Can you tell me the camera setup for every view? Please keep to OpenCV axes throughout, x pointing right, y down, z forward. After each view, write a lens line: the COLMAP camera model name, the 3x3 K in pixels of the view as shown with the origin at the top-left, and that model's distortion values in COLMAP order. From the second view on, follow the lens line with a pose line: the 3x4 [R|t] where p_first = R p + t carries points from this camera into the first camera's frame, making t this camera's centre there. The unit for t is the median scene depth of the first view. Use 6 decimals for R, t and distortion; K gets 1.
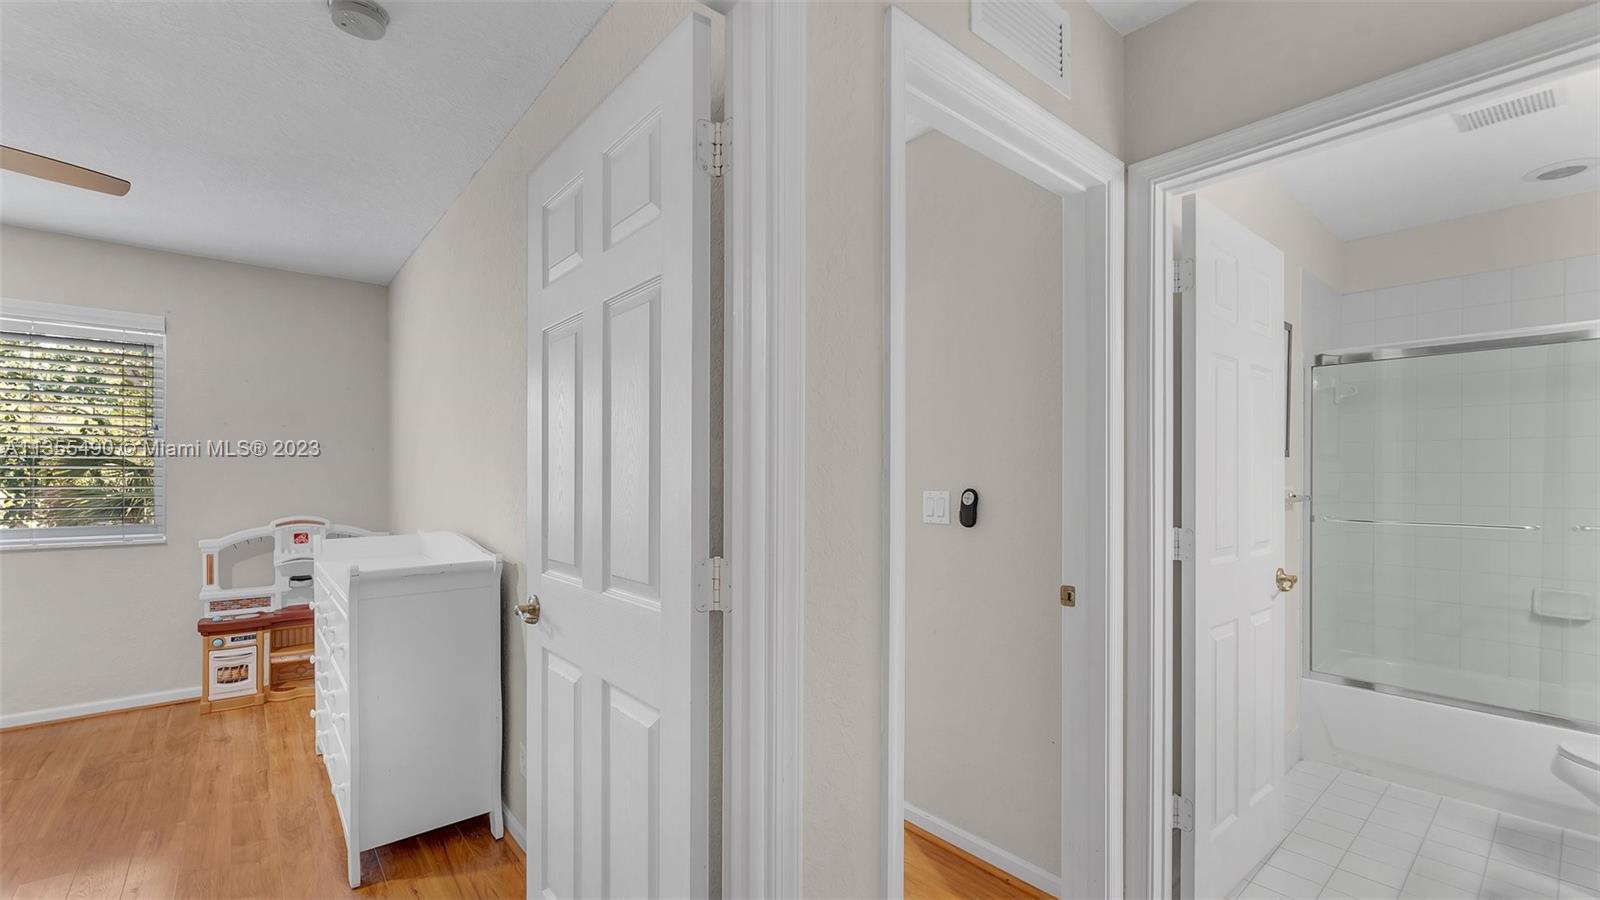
lens RADIAL K [[688.9, 0, 811.6], [0, 688.9, 483.9], [0, 0, 1]] dist [-0.004879, -0.000377]
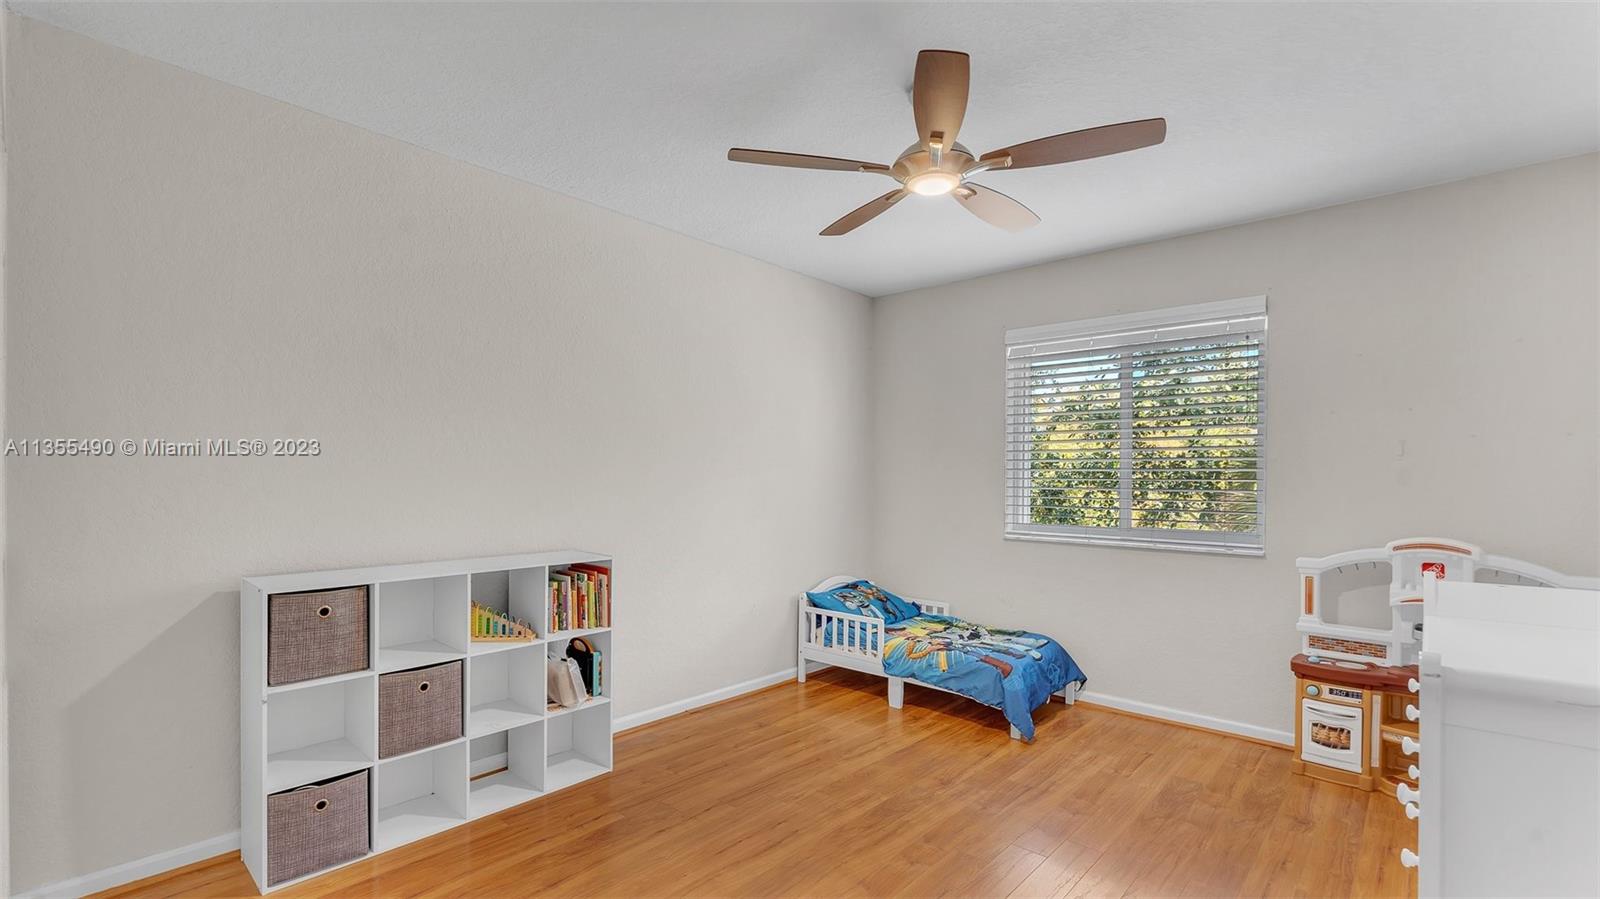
lens RADIAL K [[685.9, 0, 813.9], [0, 685.9, 480.0], [0, 0, 1]] dist [0.002416, -0.000877]
pose [[0.113990, 0.004060, -0.993474, -0.142798], [-0.011803, 0.999927, 0.002732, -0.005880], [0.993412, 0.011414, 0.114030, 0.328095]]
